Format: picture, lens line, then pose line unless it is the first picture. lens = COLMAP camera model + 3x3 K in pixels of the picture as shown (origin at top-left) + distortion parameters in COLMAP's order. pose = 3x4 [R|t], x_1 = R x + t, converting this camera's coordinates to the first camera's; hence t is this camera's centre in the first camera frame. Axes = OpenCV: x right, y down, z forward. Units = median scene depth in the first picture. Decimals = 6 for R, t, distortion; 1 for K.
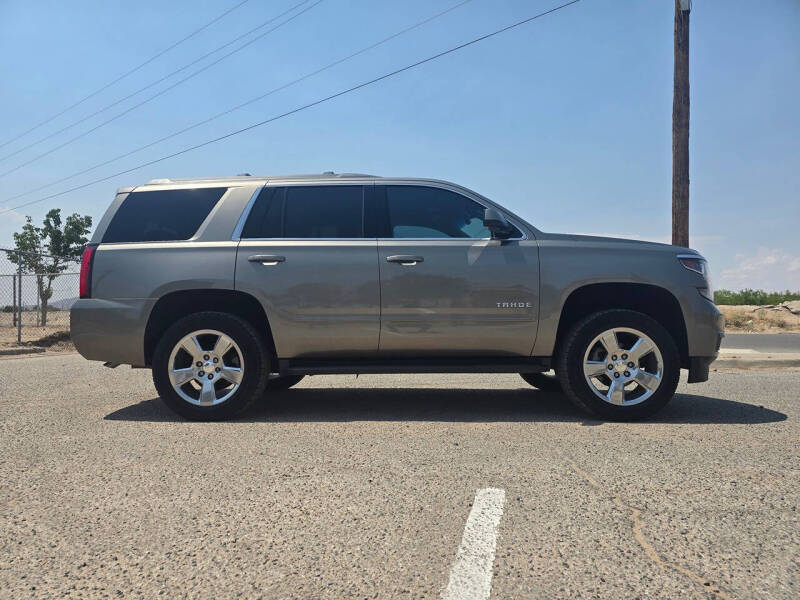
lens RADIAL K [[542.7, 0, 403.7], [0, 542.7, 298.5], [0, 0, 1]] dist [0.050551, -0.047993]
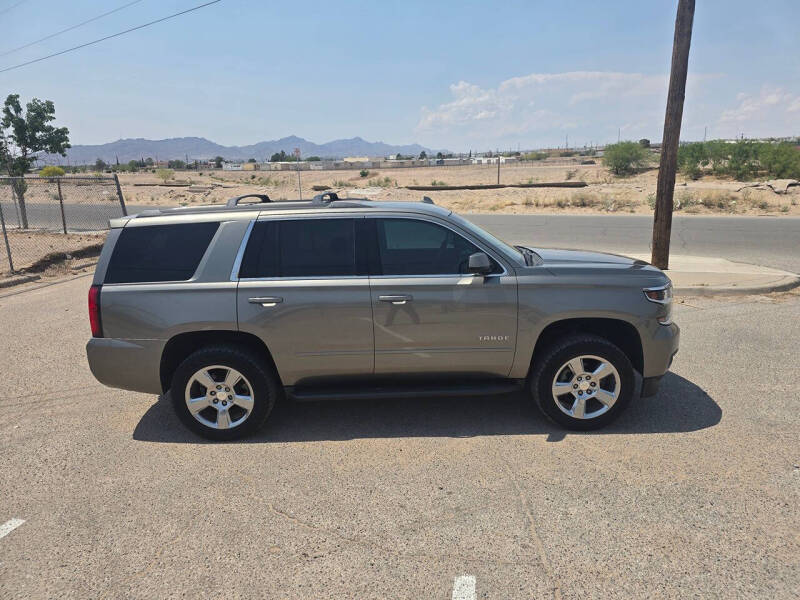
lens RADIAL K [[543.4, 0, 417.2], [0, 543.4, 302.7], [0, 0, 1]] dist [0.049495, -0.048538]
pose [[0.999052, -0.021597, 0.037805, 0.005139], [0.010566, 0.962611, 0.270680, -0.356451], [-0.042238, -0.270024, 0.961927, -0.044701]]
